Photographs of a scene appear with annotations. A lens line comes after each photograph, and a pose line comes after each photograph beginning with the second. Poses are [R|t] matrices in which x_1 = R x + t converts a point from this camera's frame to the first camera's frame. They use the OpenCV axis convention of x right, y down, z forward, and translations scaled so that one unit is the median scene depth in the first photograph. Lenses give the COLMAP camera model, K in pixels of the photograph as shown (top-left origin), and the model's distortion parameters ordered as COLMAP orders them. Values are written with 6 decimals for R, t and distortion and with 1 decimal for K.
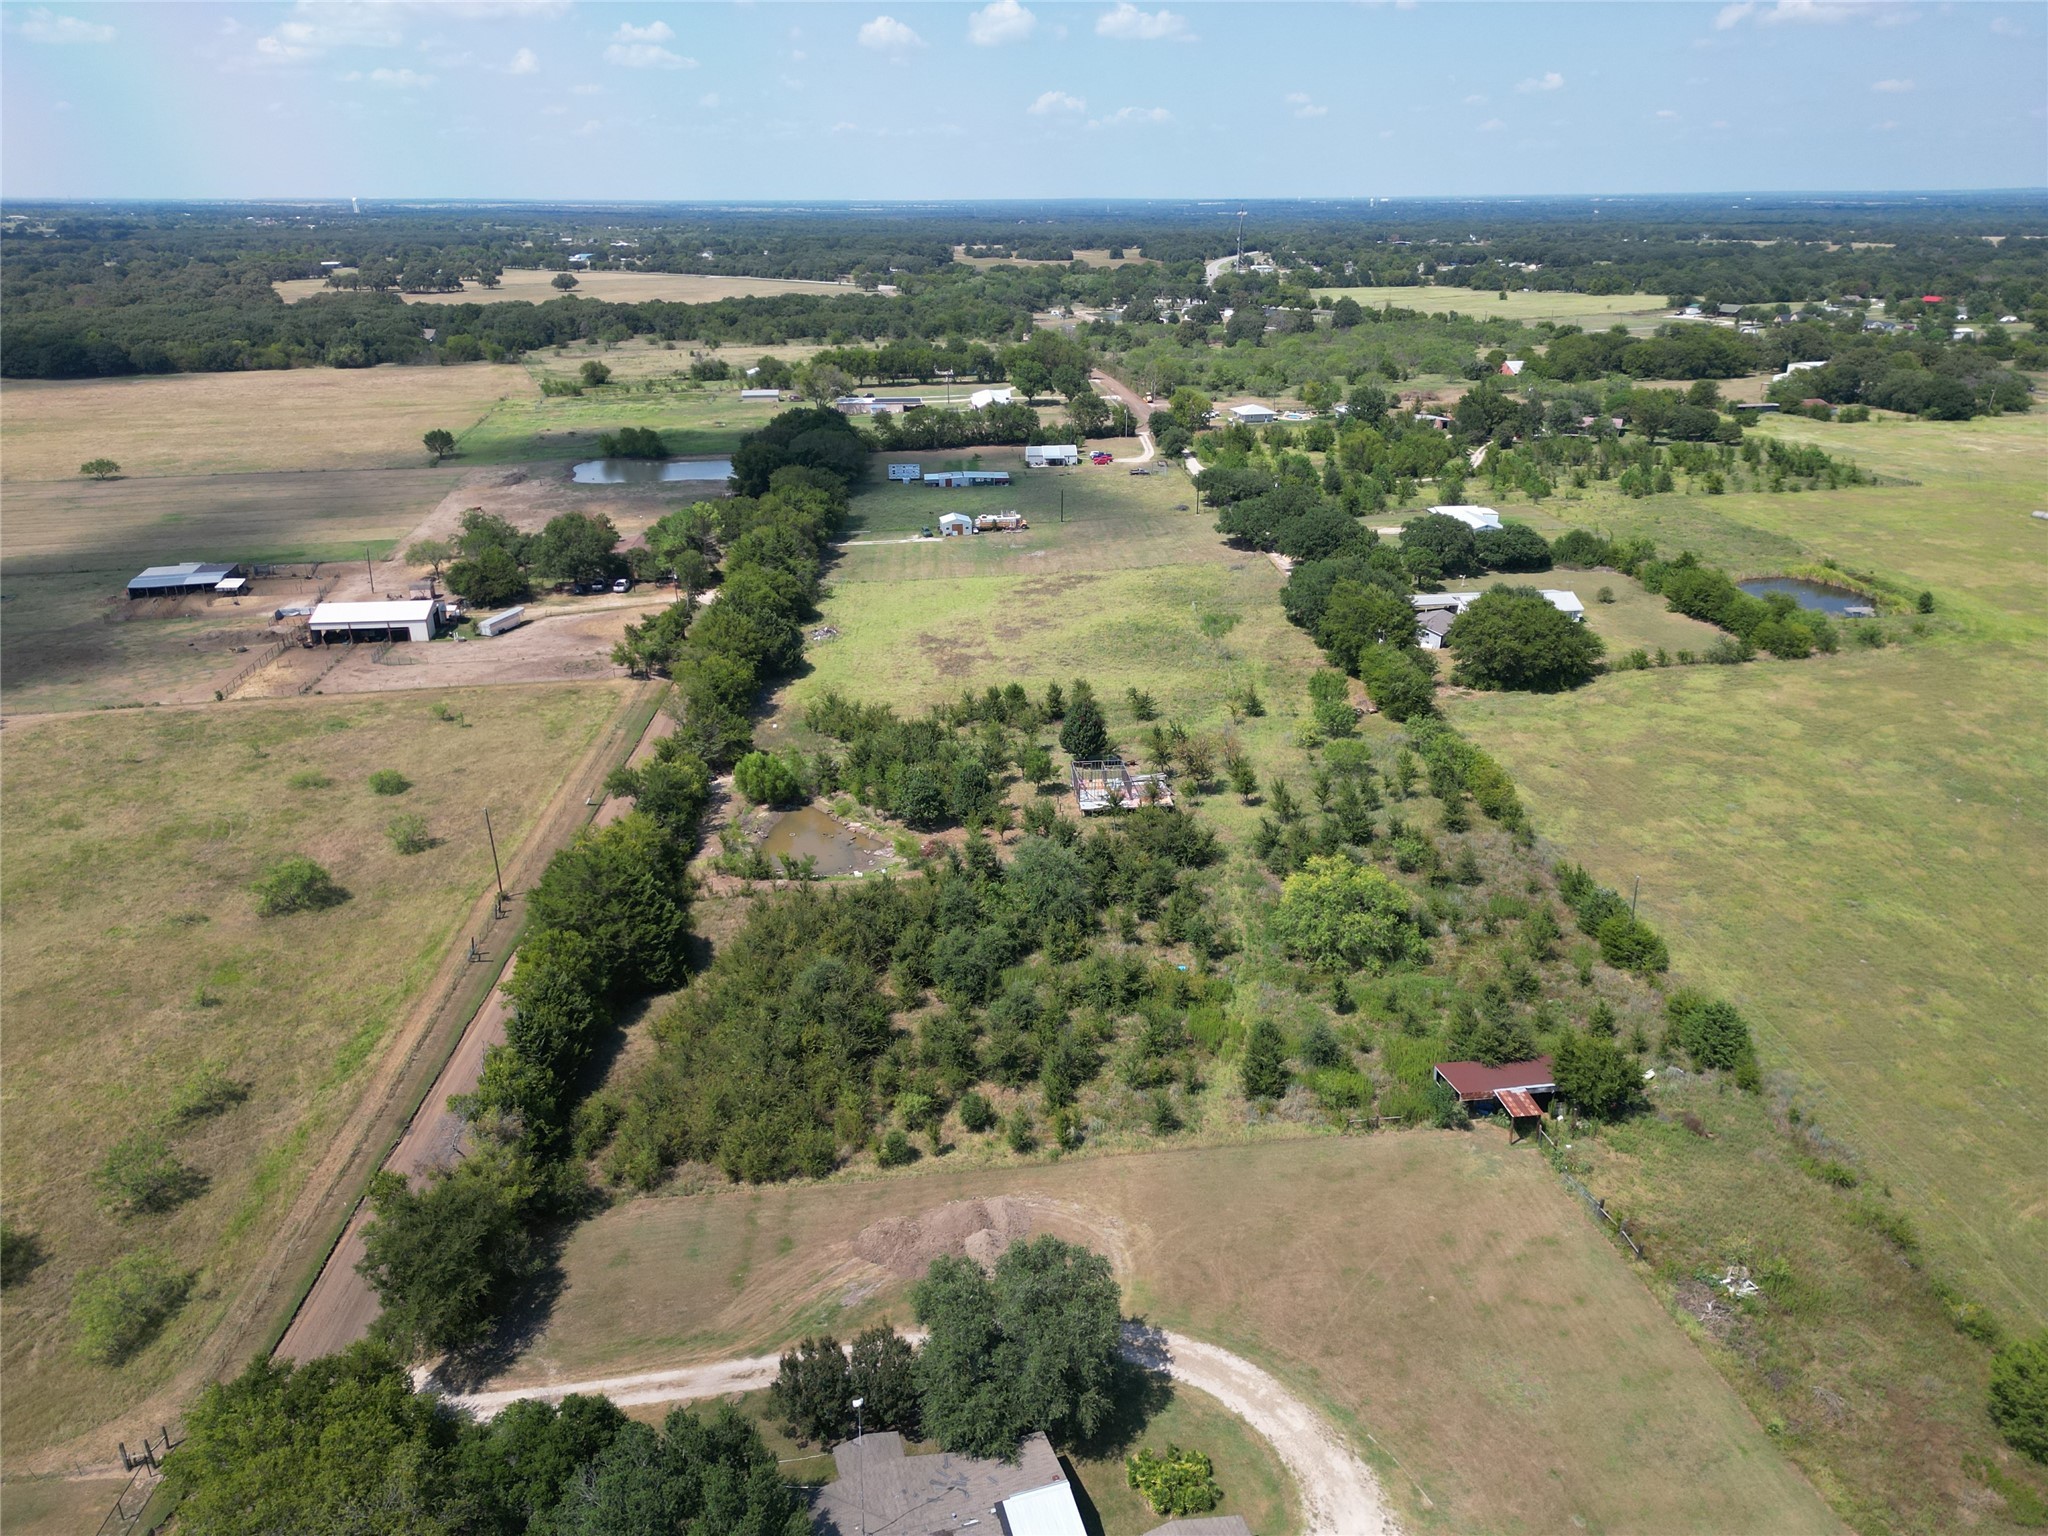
lens RADIAL K [[1429.9, 0, 1018.7], [0, 1429.9, 771.1], [0, 0, 1]] dist [0.073798, -0.069607]
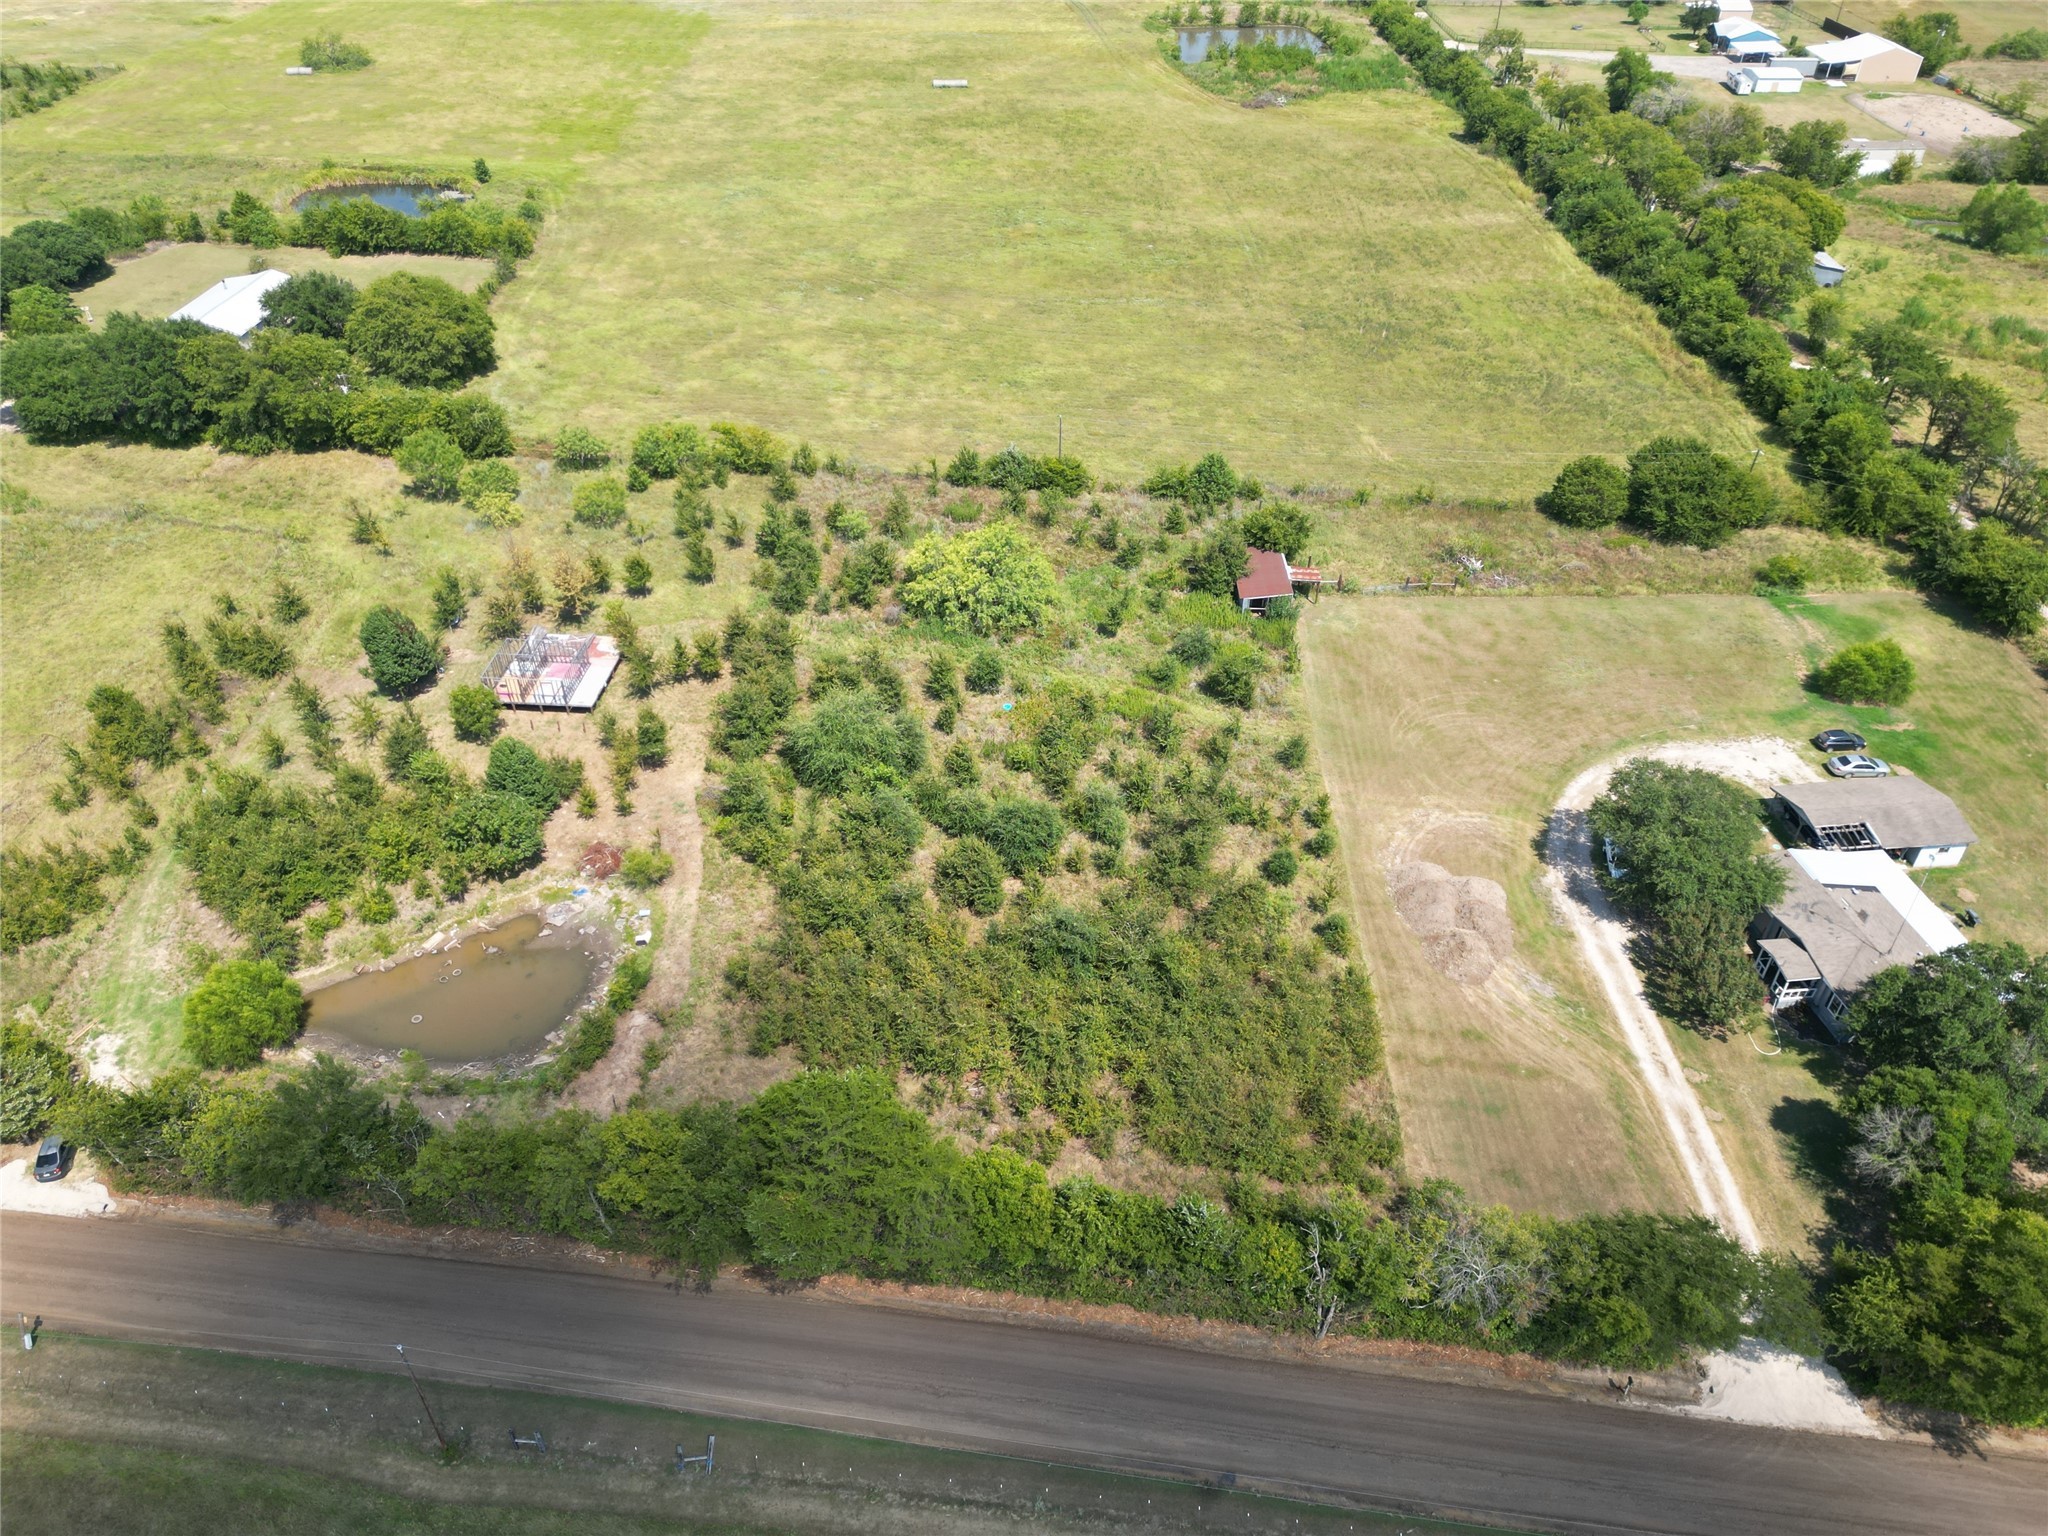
lens RADIAL K [[1429.9, 0, 1018.7], [0, 1429.9, 771.1], [0, 0, 1]] dist [0.073798, -0.069607]
pose [[0.166319, -0.595361, 0.786056, -0.404913], [0.365136, 0.777677, 0.511756, -0.191017], [-0.915977, 0.201902, 0.346730, 0.430044]]
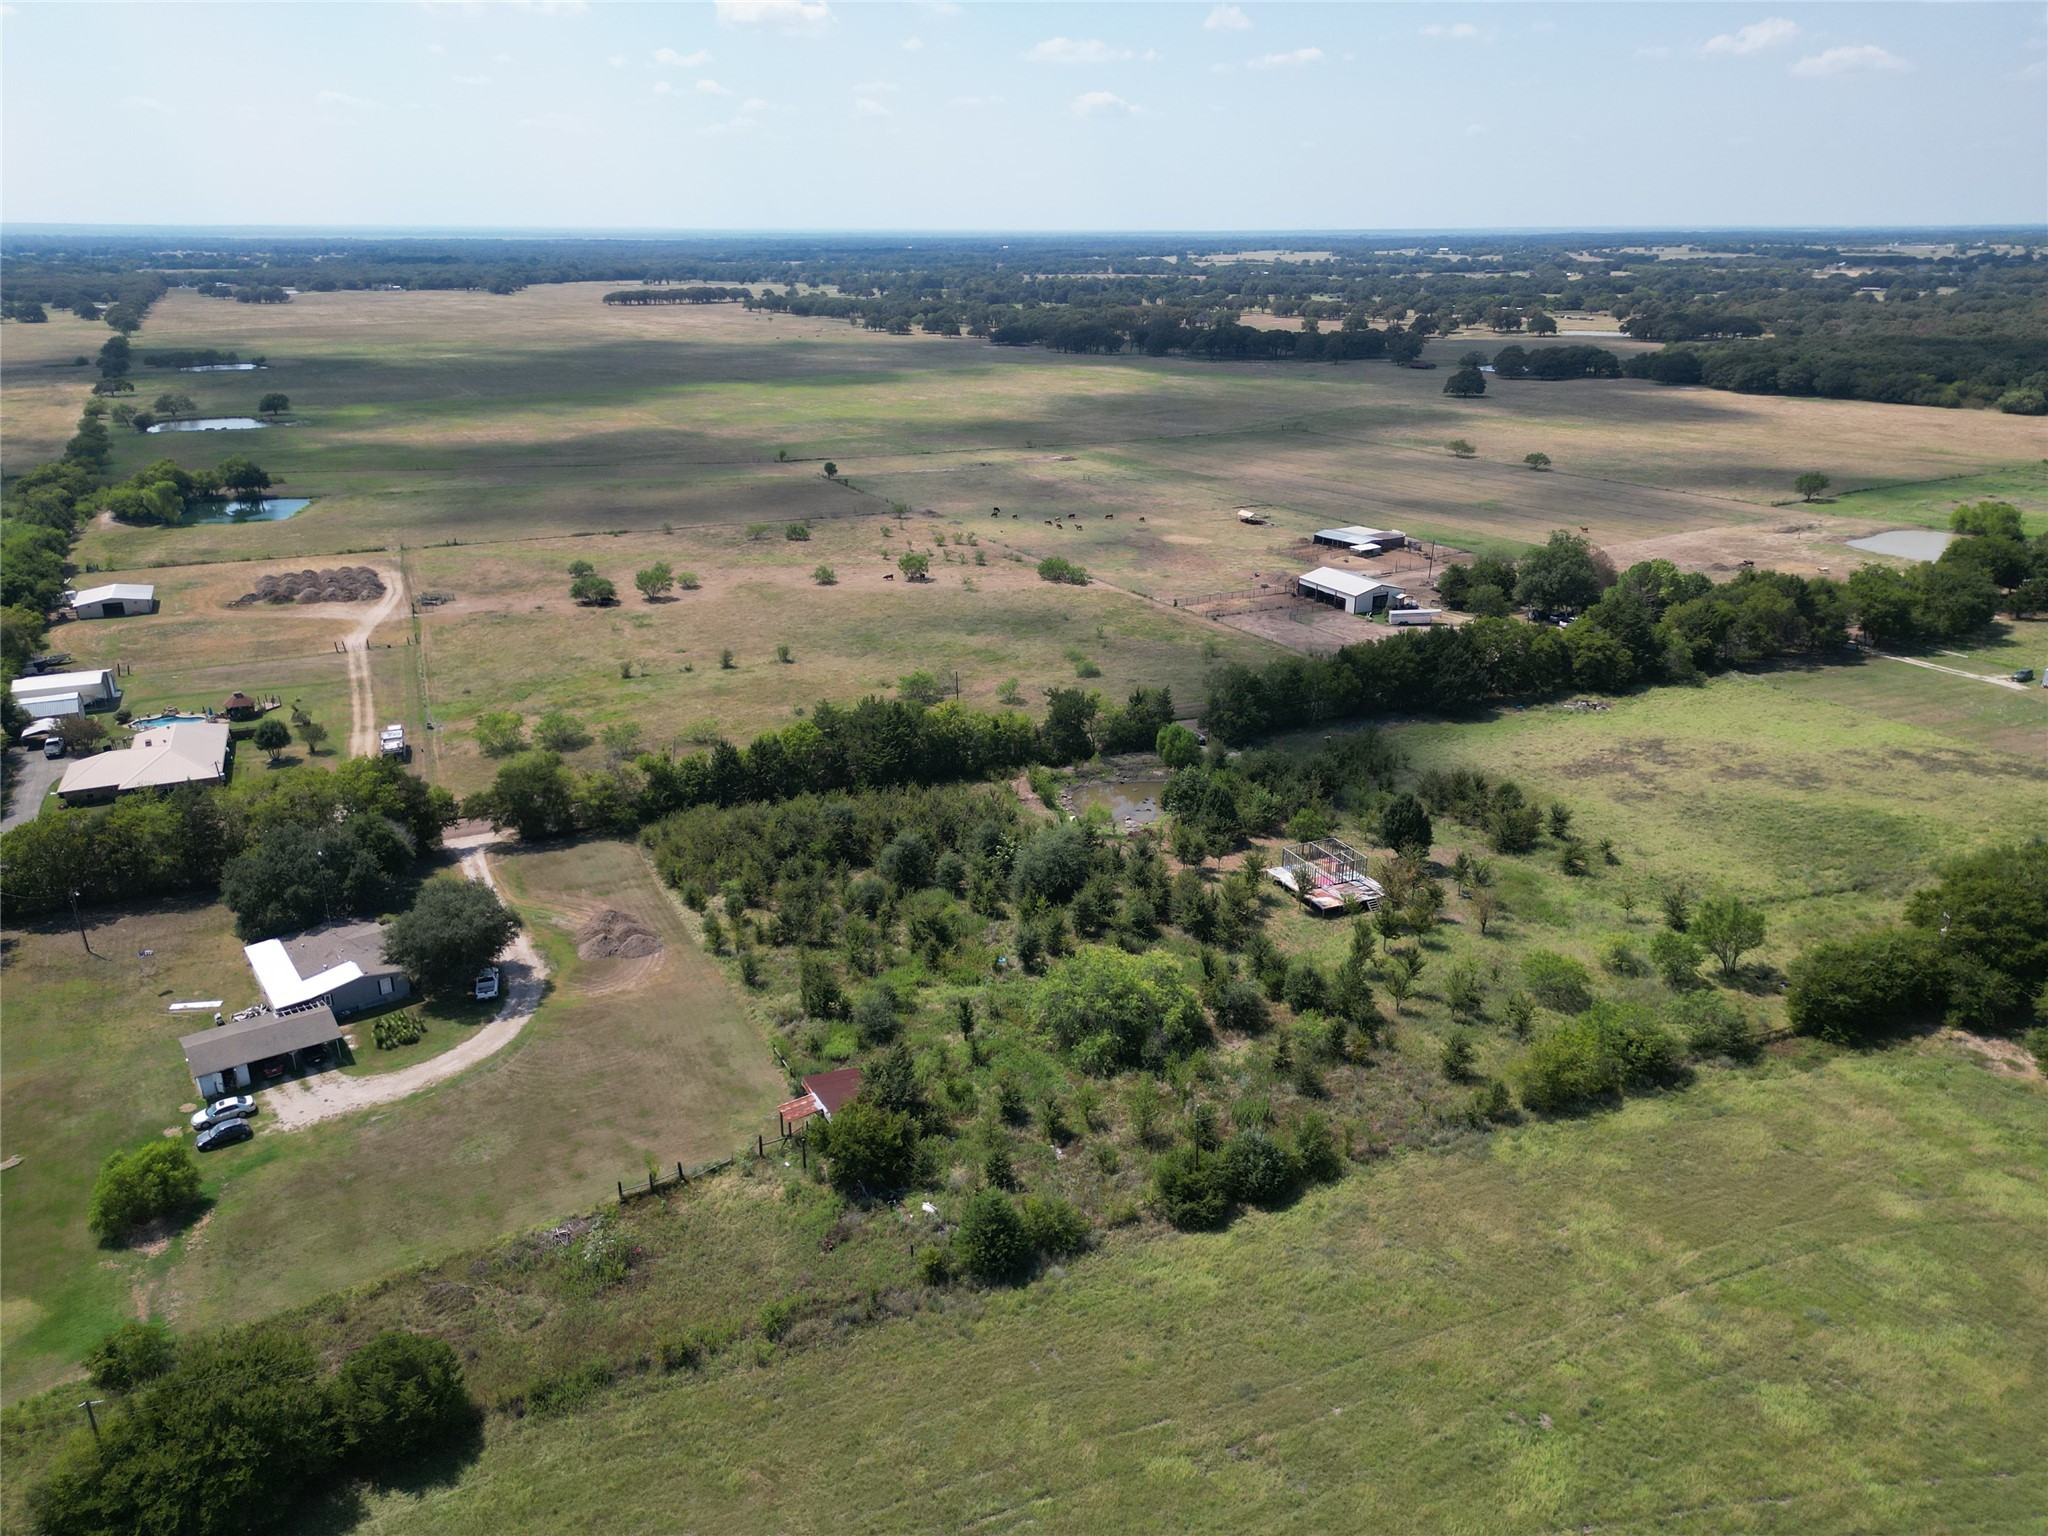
lens RADIAL K [[1429.9, 0, 1018.7], [0, 1429.9, 771.1], [0, 0, 1]] dist [0.073798, -0.069607]
pose [[0.329358, 0.337753, -0.881729, 0.649011], [-0.351246, 0.910640, 0.217625, -0.147748], [0.876442, 0.238027, 0.418561, 0.331021]]
